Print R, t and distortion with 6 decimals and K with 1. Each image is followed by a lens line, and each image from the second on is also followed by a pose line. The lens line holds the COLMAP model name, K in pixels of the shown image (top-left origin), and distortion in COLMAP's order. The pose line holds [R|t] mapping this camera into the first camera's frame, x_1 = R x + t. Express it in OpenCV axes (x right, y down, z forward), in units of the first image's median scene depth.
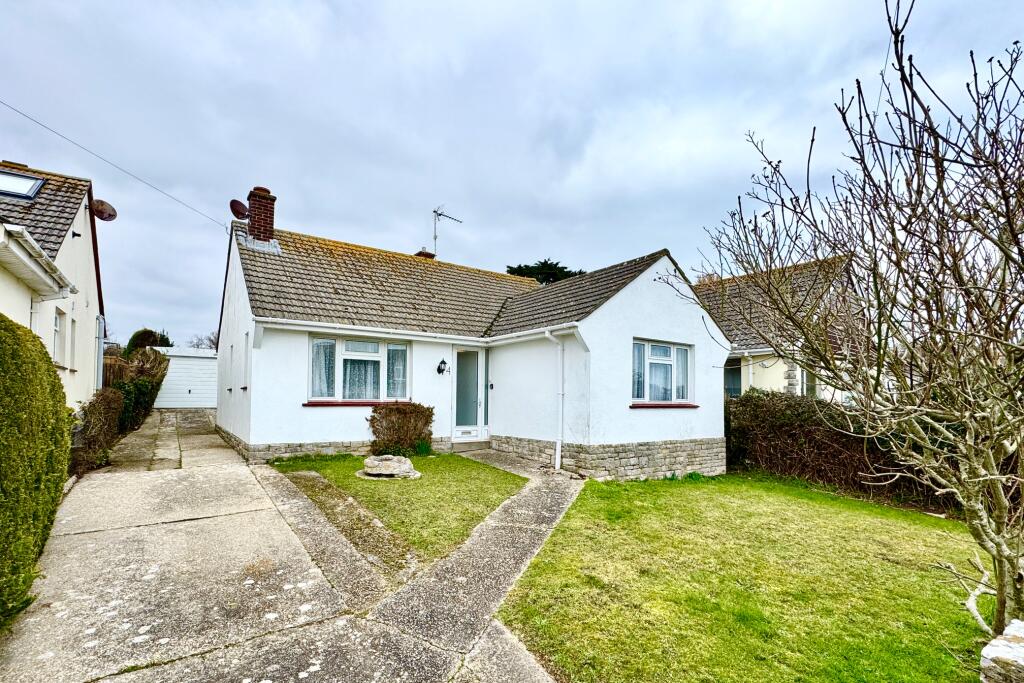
lens RADIAL K [[475.8, 0, 514.7], [0, 475.8, 377.0], [0, 0, 1]] dist [0.000025, 0.000122]
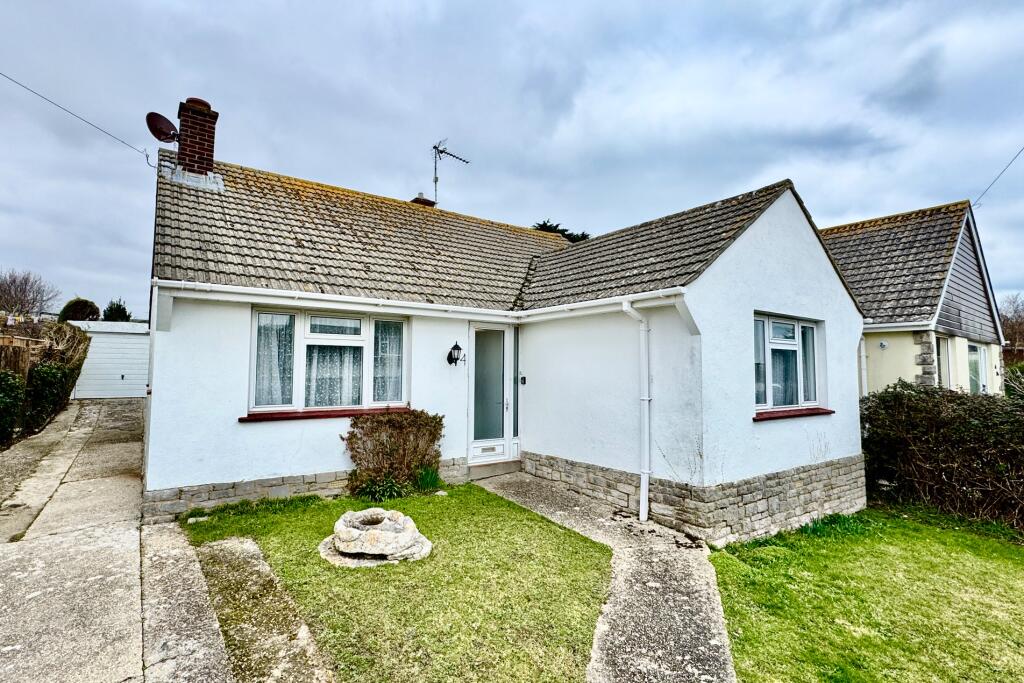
lens RADIAL K [[469.3, 0, 496.6], [0, 469.3, 325.4], [0, 0, 1]] dist [0.000524, 0.000427]
pose [[0.999995, -0.002569, 0.001682, -0.096843], [0.002633, 0.999239, -0.038909, -0.037122], [-0.001580, 0.038913, 0.999241, 0.339877]]
